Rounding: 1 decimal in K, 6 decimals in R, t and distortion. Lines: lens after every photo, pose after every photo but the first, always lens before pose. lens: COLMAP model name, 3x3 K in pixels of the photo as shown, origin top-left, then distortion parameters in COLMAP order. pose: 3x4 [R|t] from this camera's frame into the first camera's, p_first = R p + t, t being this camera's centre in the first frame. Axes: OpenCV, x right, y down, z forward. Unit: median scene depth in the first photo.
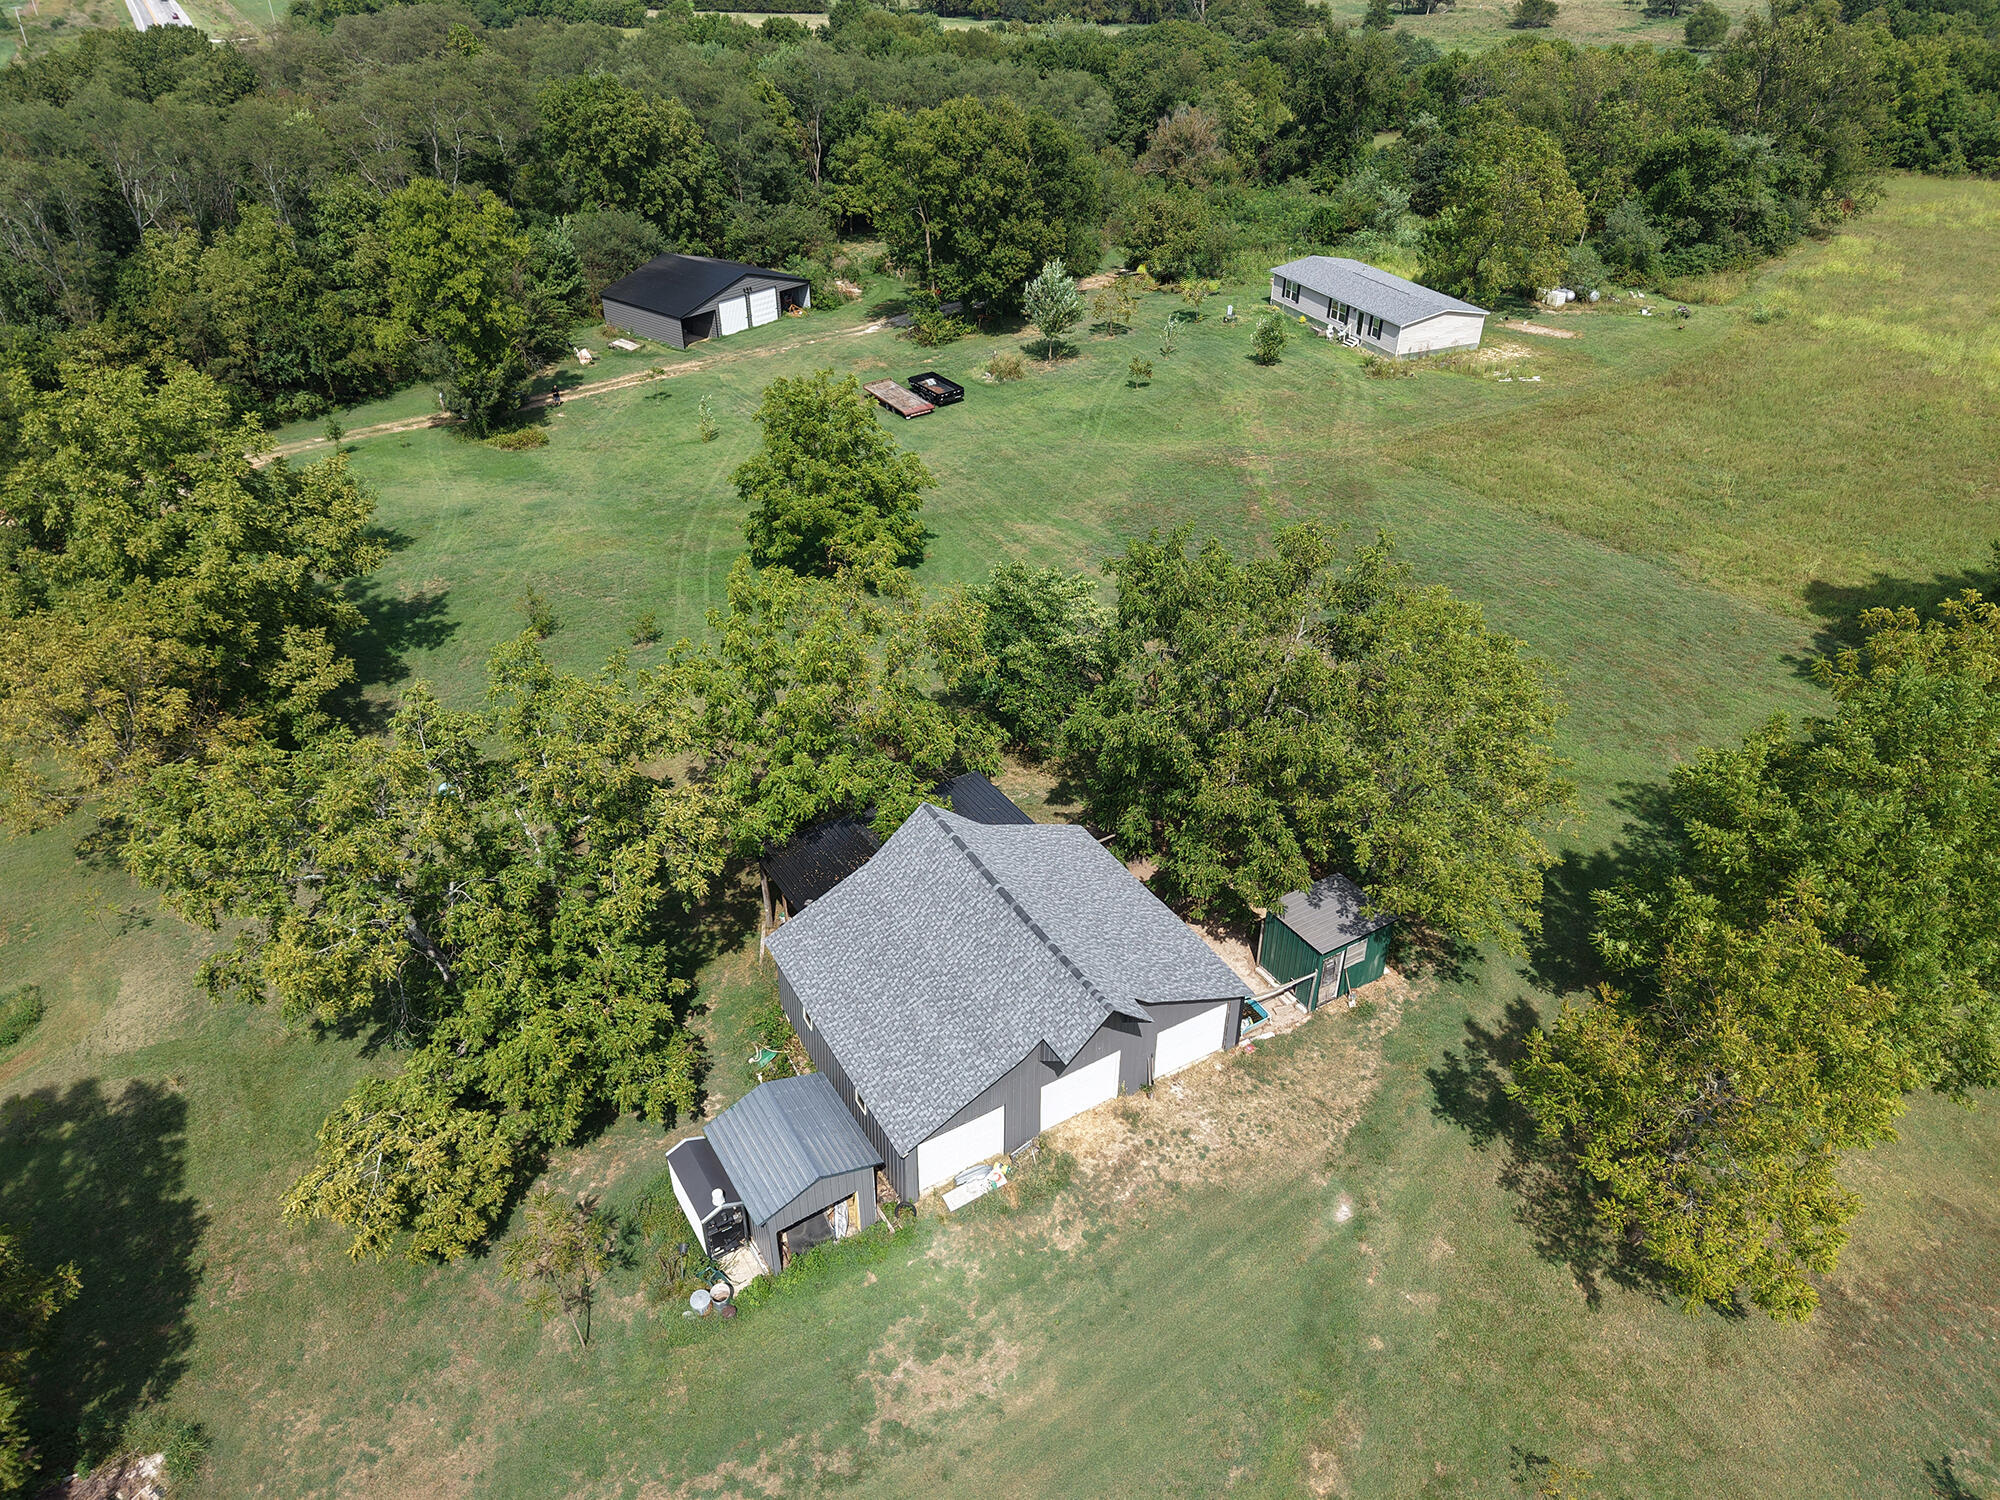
lens RADIAL K [[1345.0, 0, 1008.8], [0, 1345.0, 742.7], [0, 0, 1]] dist [0.028957, -0.017365]
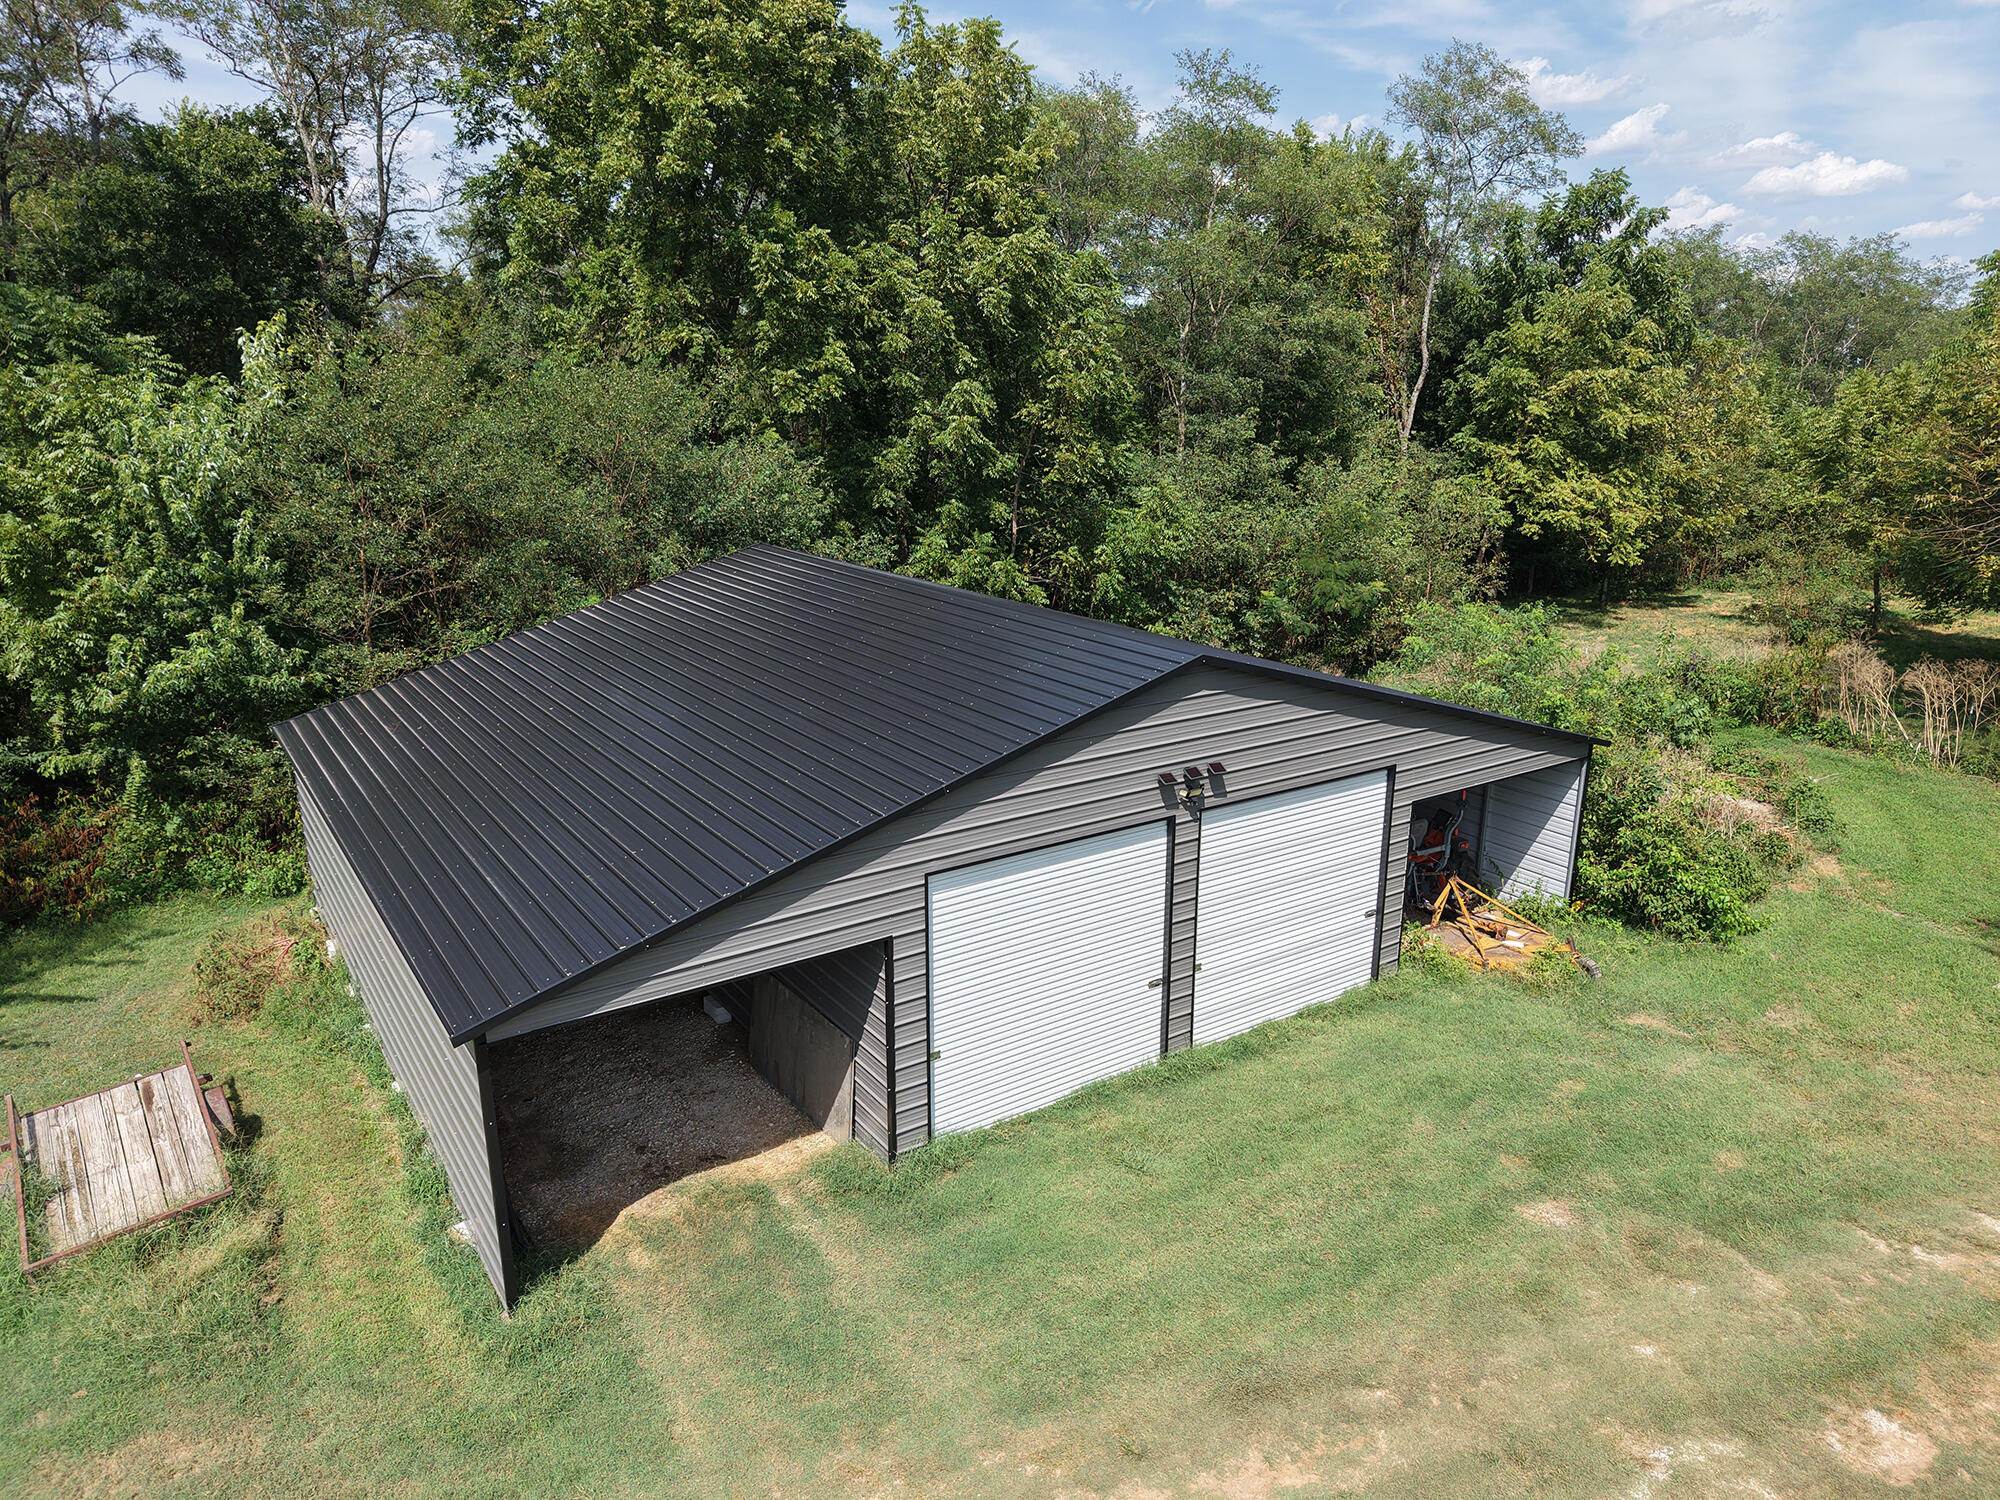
lens RADIAL K [[1345.0, 0, 1010.8], [0, 1345.0, 761.0], [0, 0, 1]] dist [0.028957, -0.017365]
pose [[0.959141, 0.079630, -0.271492, -0.179707], [-0.156670, 0.948510, -0.275288, -0.306391], [0.235592, 0.306575, 0.922230, 0.899074]]
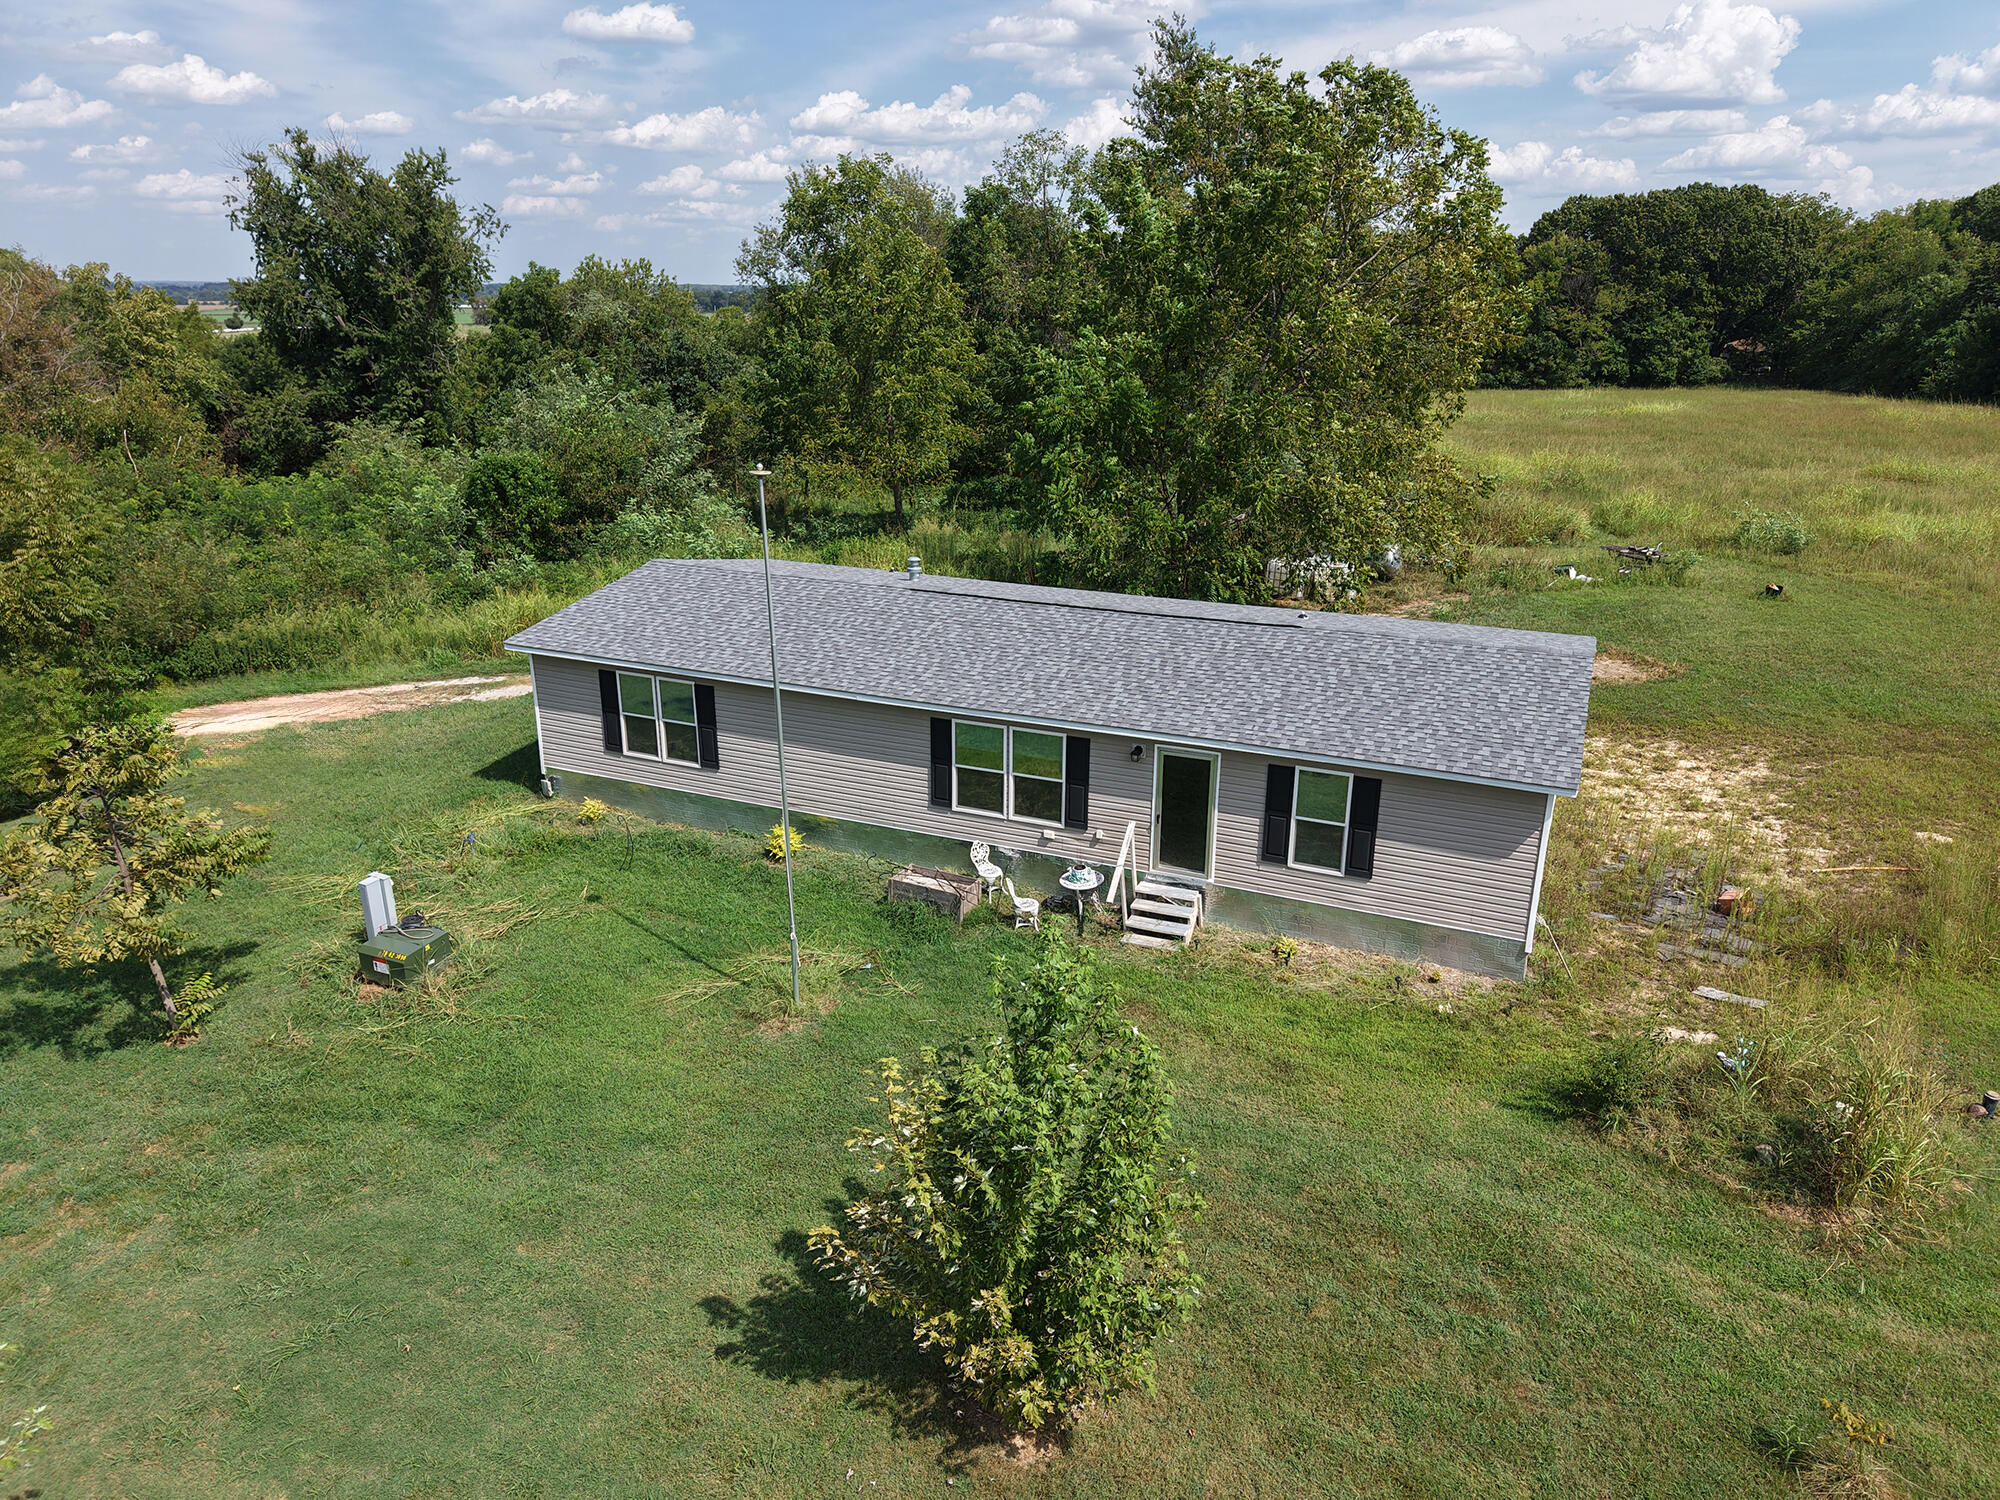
lens RADIAL K [[1345.0, 0, 993.2], [0, 1345.0, 759.8], [0, 0, 1]] dist [0.028957, -0.017365]
pose [[0.754610, -0.224695, 0.616504, 0.120496], [0.366033, 0.923923, -0.111292, -0.289600], [-0.544595, 0.309643, 0.779447, 0.820723]]
